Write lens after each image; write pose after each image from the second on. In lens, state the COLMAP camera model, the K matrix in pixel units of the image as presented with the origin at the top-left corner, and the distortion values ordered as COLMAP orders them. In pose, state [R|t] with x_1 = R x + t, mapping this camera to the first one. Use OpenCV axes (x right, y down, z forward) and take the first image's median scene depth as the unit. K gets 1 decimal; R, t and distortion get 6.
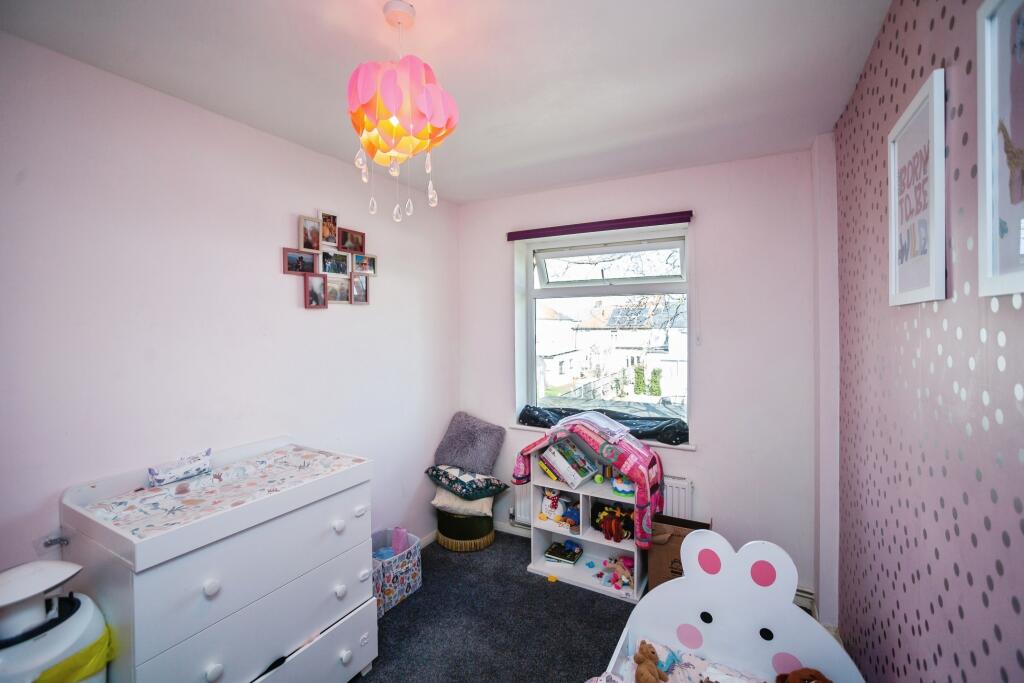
lens RADIAL K [[441.1, 0, 510.1], [0, 441.1, 325.2], [0, 0, 1]] dist [-0.041759, 0.015944]
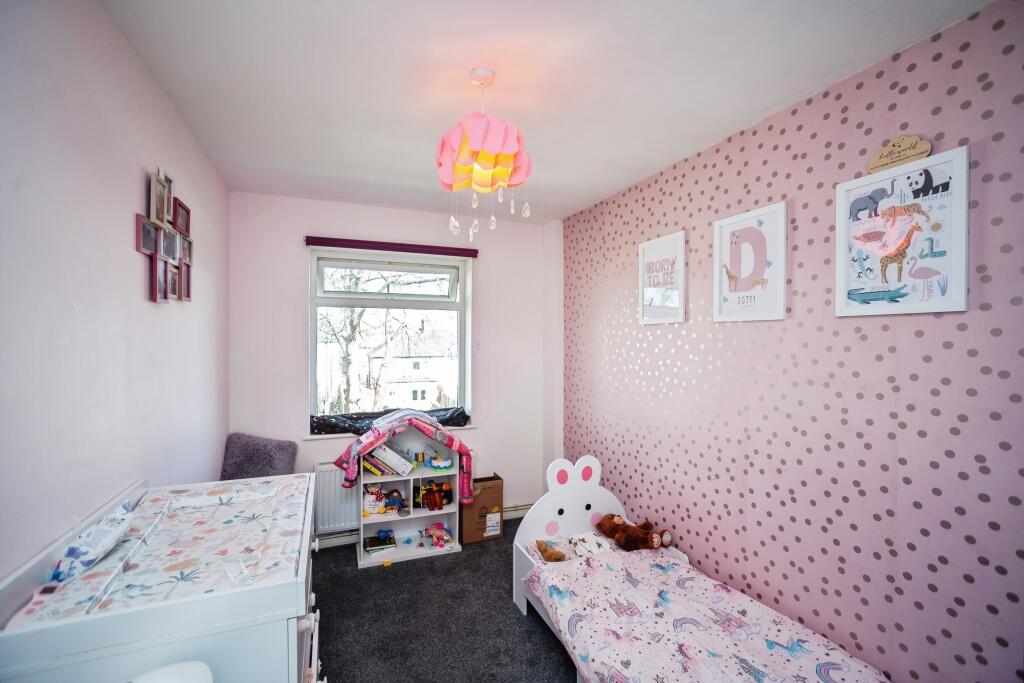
lens RADIAL K [[439.4, 0, 512.0], [0, 439.4, 341.5], [0, 0, 1]] dist [-0.041784, 0.015366]
pose [[0.616157, 0.004472, 0.787611, -0.573877], [-0.006217, 0.999980, -0.000815, 0.020760], [-0.787599, -0.004394, 0.616173, 0.078217]]
